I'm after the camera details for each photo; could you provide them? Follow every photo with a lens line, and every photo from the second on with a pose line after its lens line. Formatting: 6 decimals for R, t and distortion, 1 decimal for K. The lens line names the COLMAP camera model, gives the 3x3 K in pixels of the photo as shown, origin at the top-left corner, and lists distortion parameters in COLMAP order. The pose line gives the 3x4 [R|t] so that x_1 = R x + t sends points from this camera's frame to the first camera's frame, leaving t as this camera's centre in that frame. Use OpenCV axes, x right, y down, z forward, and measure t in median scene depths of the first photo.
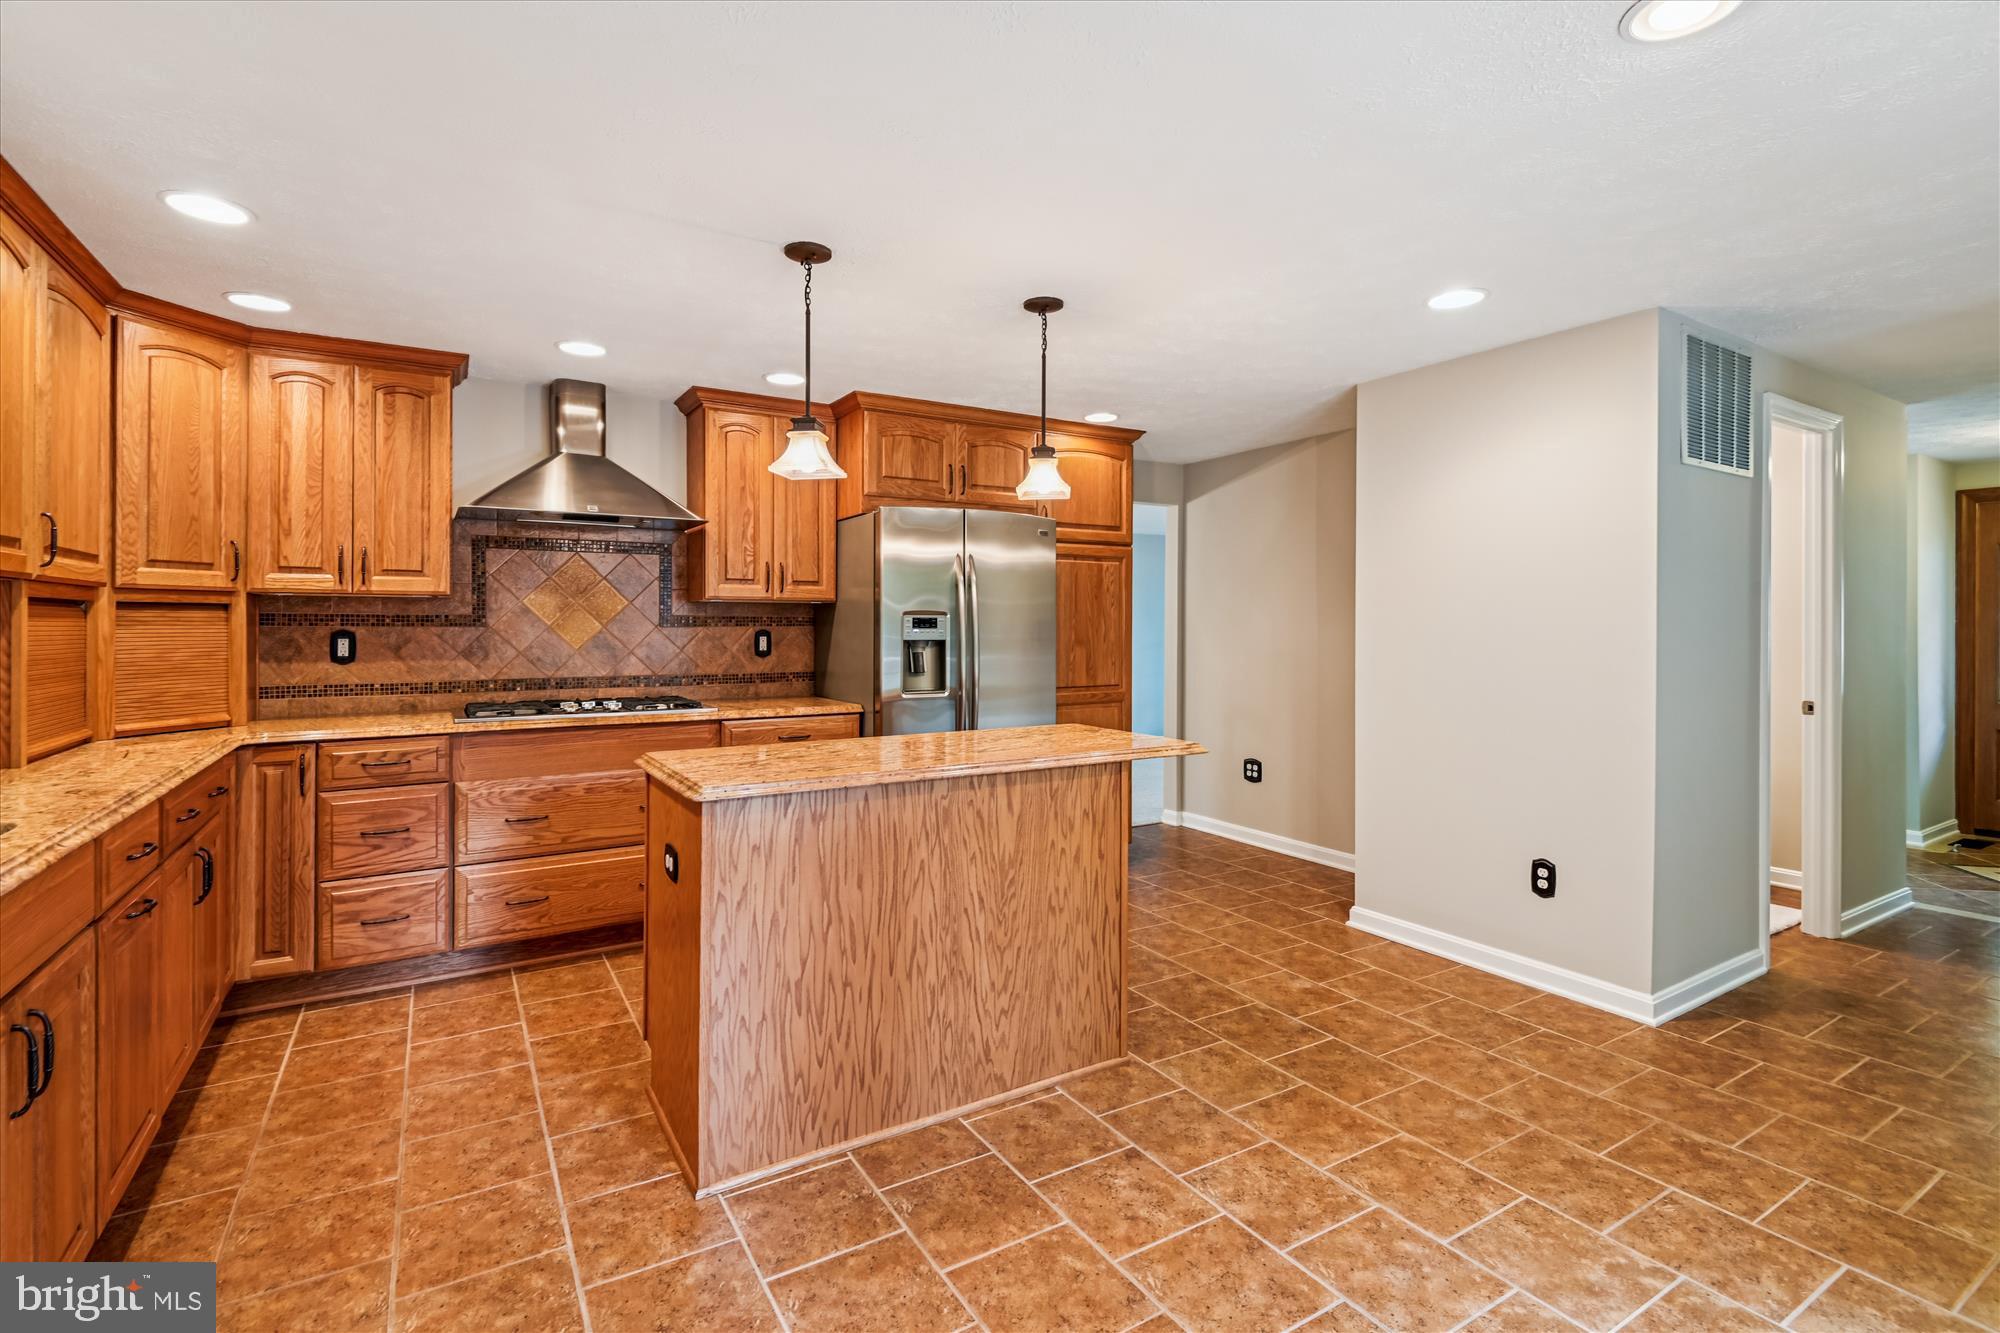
lens RADIAL K [[915.9, 0, 995.6], [0, 915.9, 629.7], [0, 0, 1]] dist [0.033797, -0.022485]
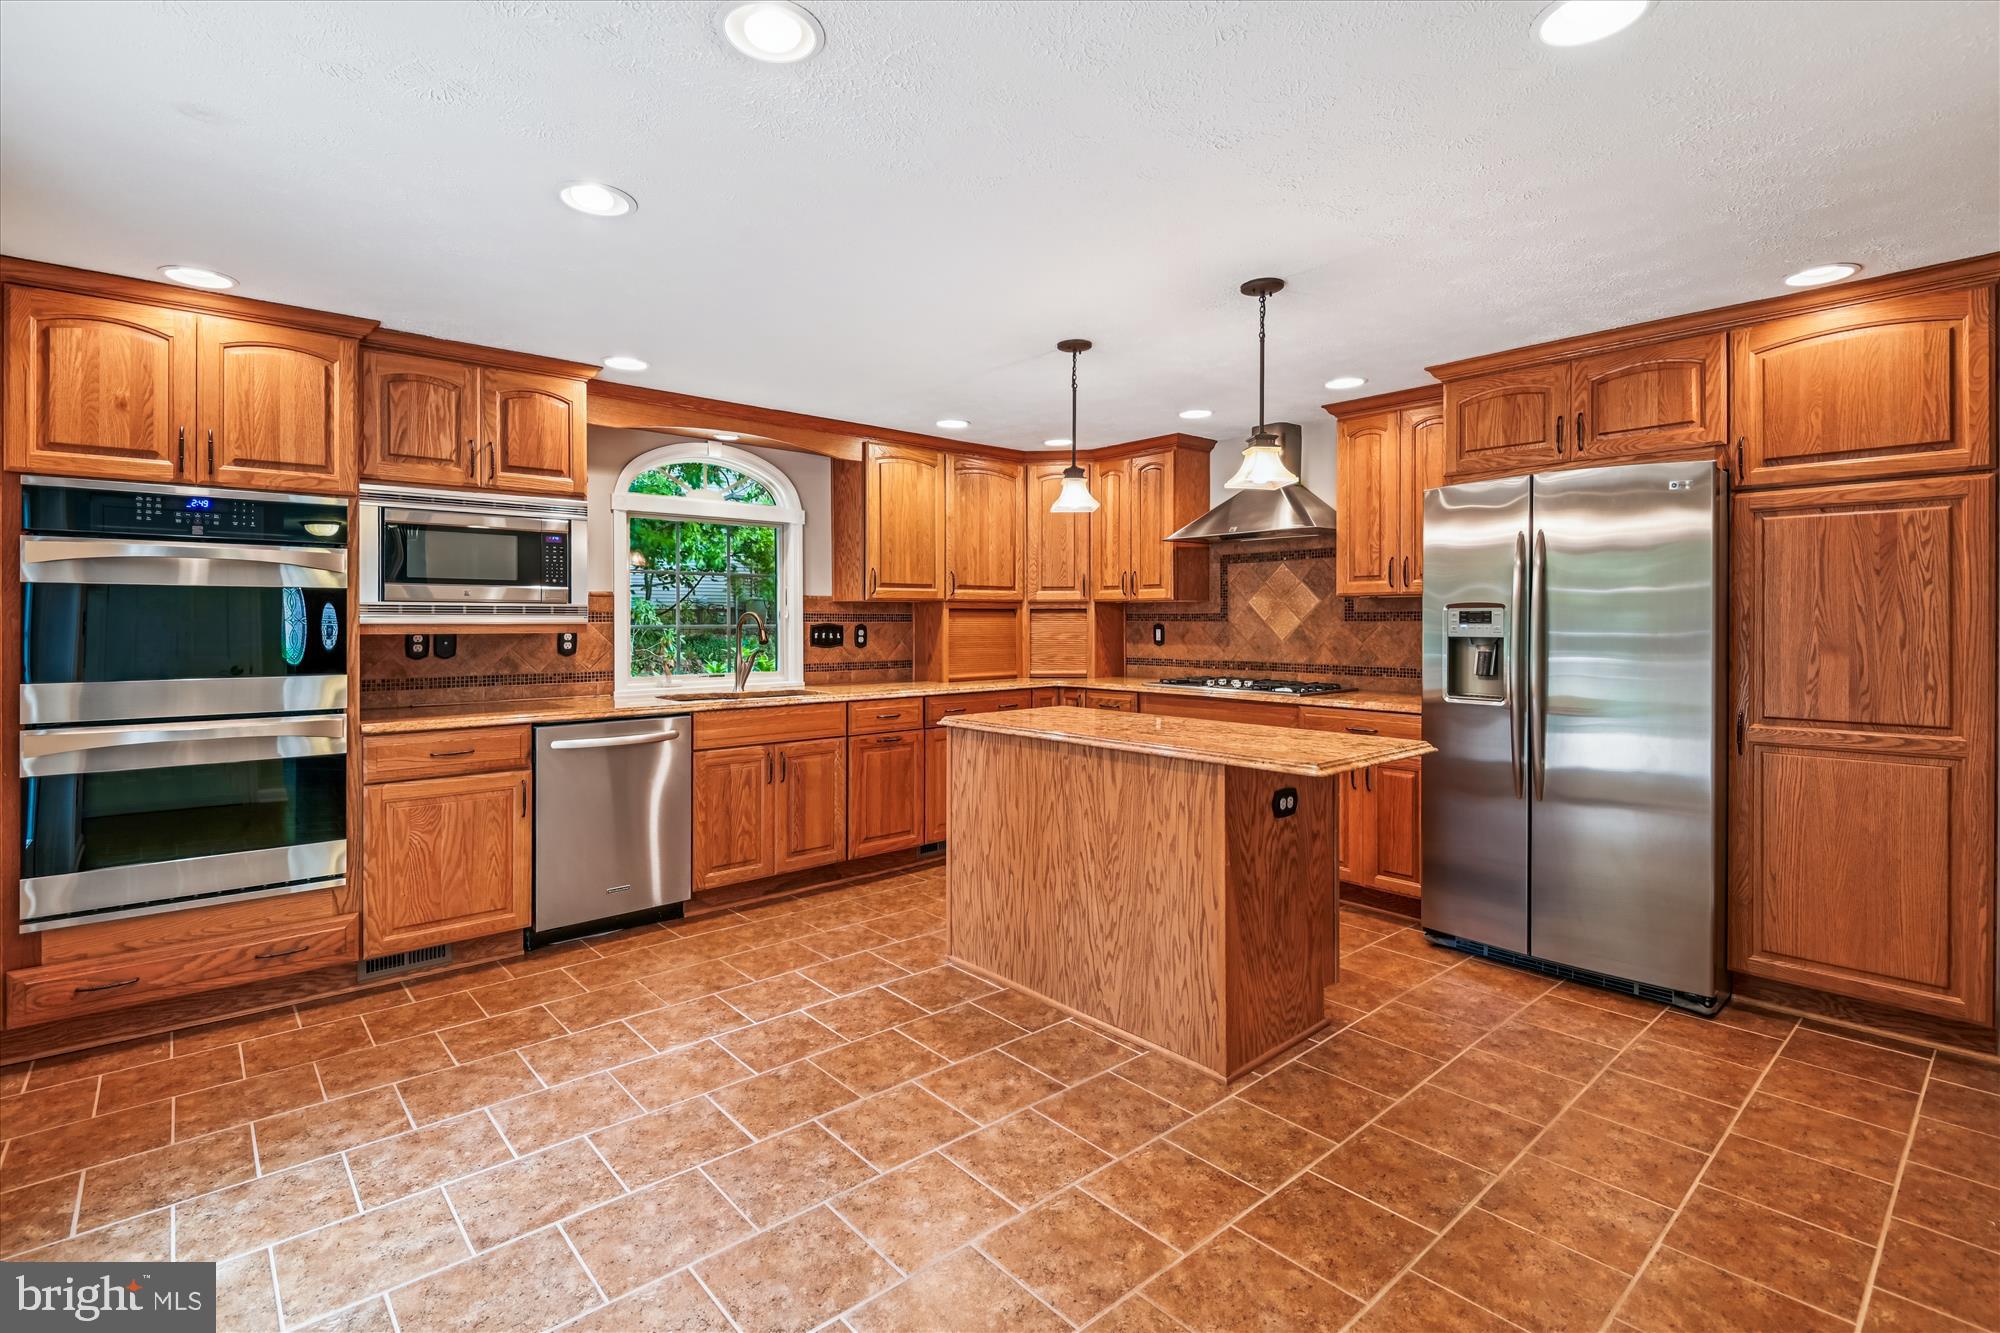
lens RADIAL K [[915.9, 0, 995.6], [0, 915.9, 629.7], [0, 0, 1]] dist [0.033797, -0.022485]
pose [[0.182320, 0.009275, -0.983196, 1.050752], [-0.002592, 0.999957, 0.008952, -0.003799], [0.983236, 0.000916, 0.182336, 0.609272]]
